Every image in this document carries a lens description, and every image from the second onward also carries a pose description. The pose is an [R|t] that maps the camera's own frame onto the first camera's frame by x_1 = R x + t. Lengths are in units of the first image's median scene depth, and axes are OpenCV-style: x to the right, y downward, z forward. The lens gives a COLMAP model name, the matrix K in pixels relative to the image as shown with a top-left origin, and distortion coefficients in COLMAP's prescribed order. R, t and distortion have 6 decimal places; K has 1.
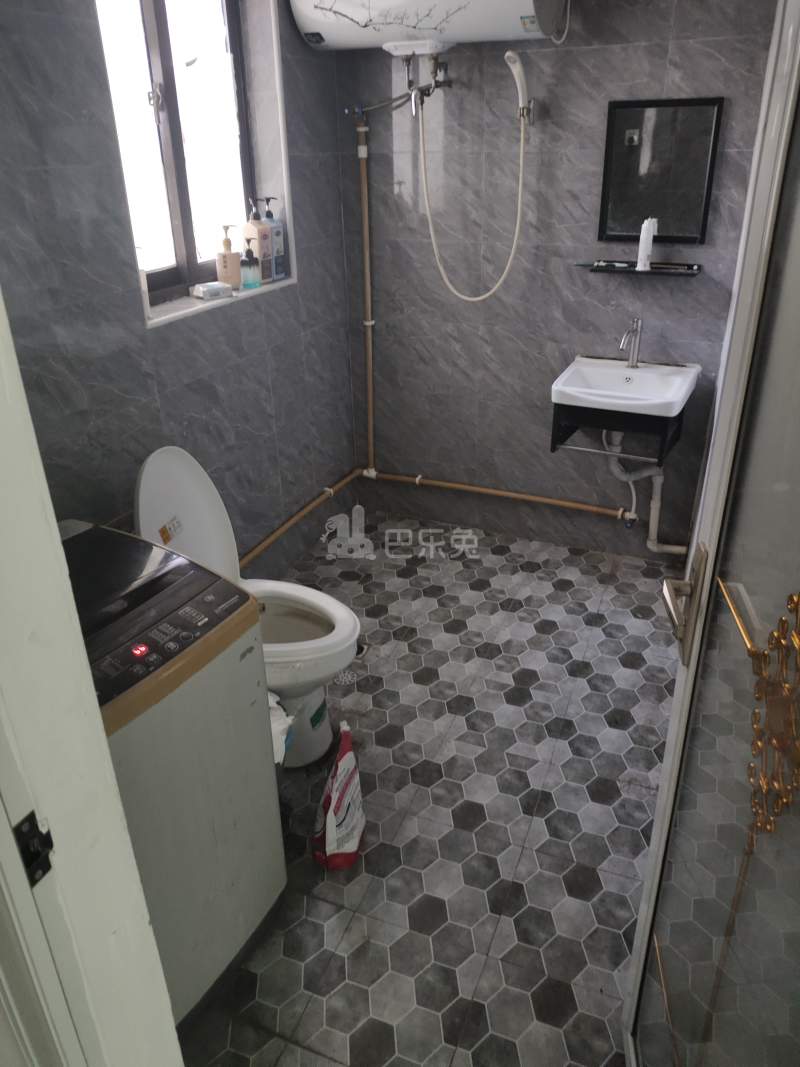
lens RADIAL K [[798.3, 0, 400.0], [0, 798.3, 533.5], [0, 0, 1]] dist [0.059310, -0.194655]
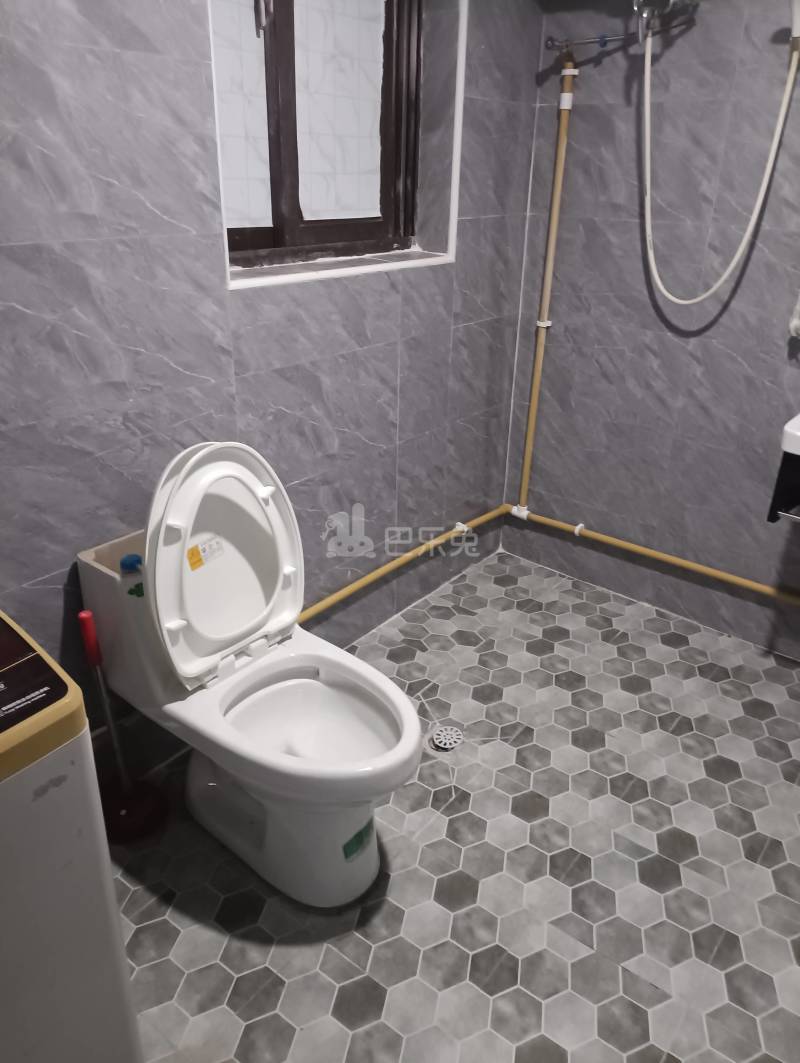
lens RADIAL K [[767.0, 0, 400.0], [0, 767.0, 531.5], [0, 0, 1]] dist [0.057661, -0.084086]
pose [[0.956205, 0.149427, -0.251680, 0.051801], [-0.156724, 0.987601, -0.009086, -0.034882], [0.247202, 0.048132, 0.967768, 0.261426]]
